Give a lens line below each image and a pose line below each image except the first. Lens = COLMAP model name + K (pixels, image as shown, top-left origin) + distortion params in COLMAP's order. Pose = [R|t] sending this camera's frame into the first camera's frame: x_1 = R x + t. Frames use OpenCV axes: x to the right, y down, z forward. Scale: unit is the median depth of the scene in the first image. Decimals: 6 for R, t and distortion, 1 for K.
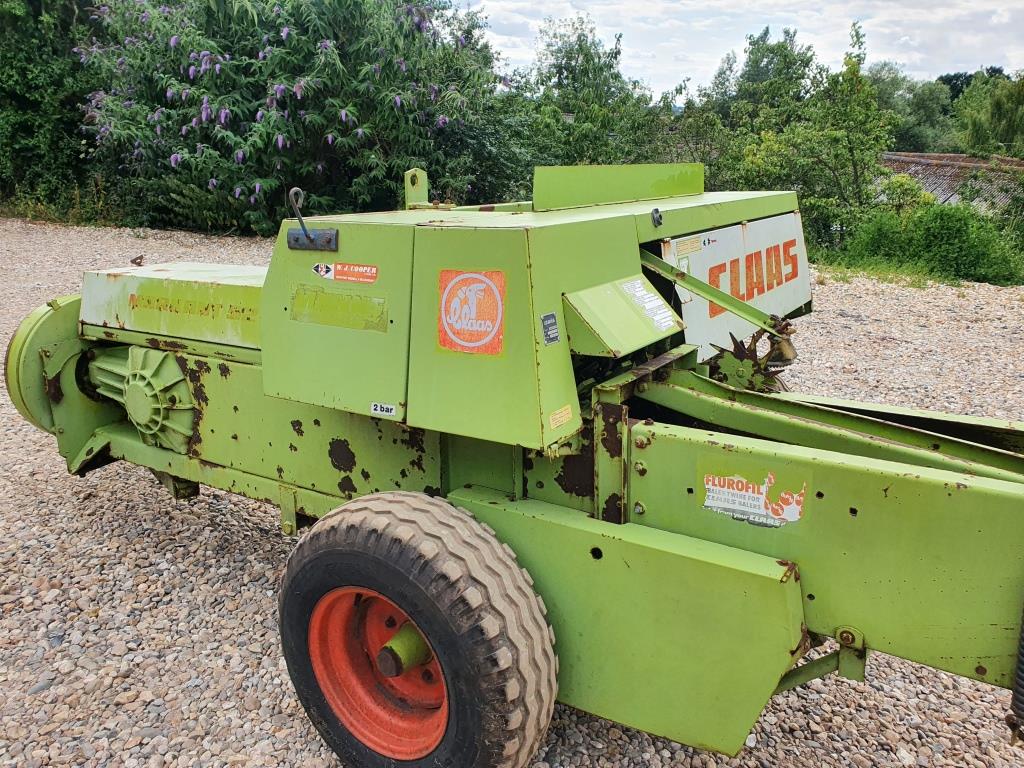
lens RADIAL K [[818.6, 0, 512.0], [0, 818.6, 384.0], [0, 0, 1]] dist [0.015151, 0.011829]
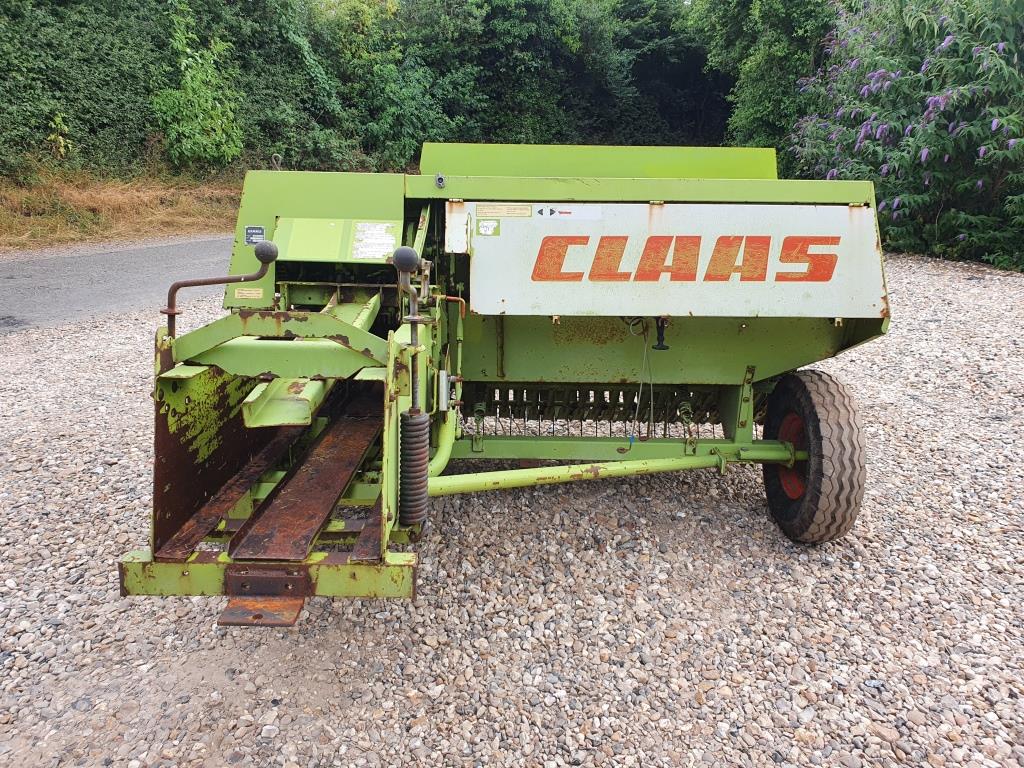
lens RADIAL K [[796.2, 0, 512.0], [0, 796.2, 384.0], [0, 0, 1]] dist [0.037027, -0.011816]
pose [[0.556997, 0.218115, -0.801361, 0.855445], [-0.238666, 0.966235, 0.097102, -0.032135], [0.795483, 0.137173, 0.590247, 0.276586]]
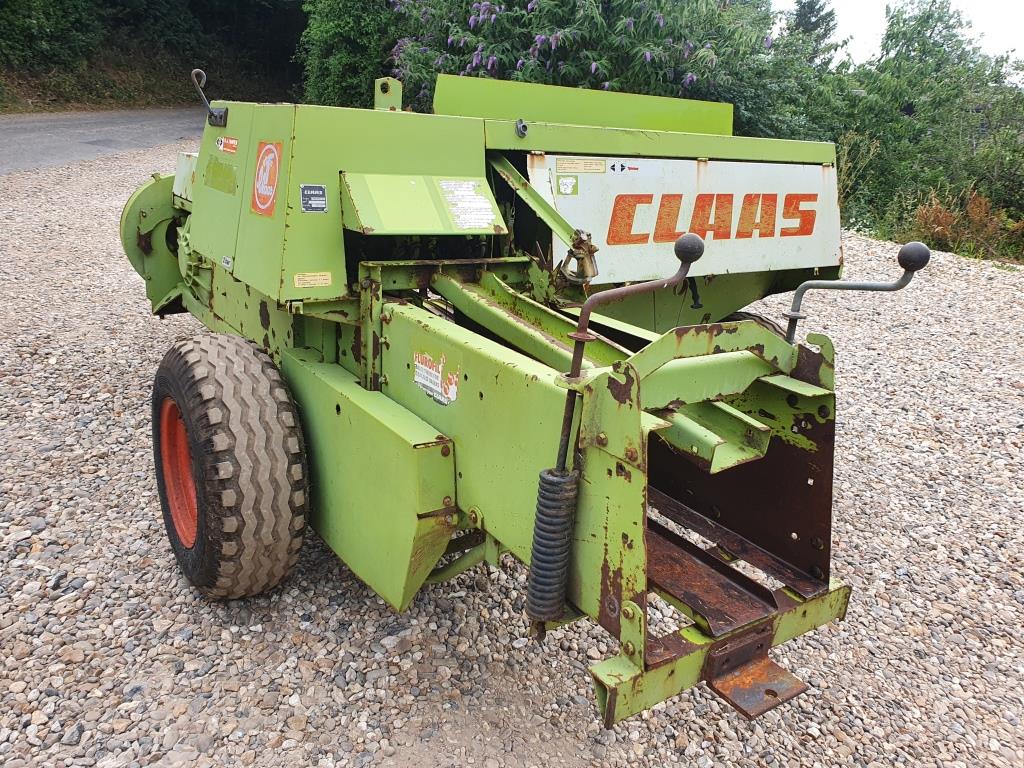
lens RADIAL K [[813.4, 0, 512.0], [0, 813.4, 384.0], [0, 0, 1]] dist [0.001771, 0.000900]
pose [[0.920165, 0.188177, -0.343346, 0.386986], [-0.175115, 0.982129, 0.068968, 0.030189], [0.350188, -0.003337, 0.936673, 0.023098]]
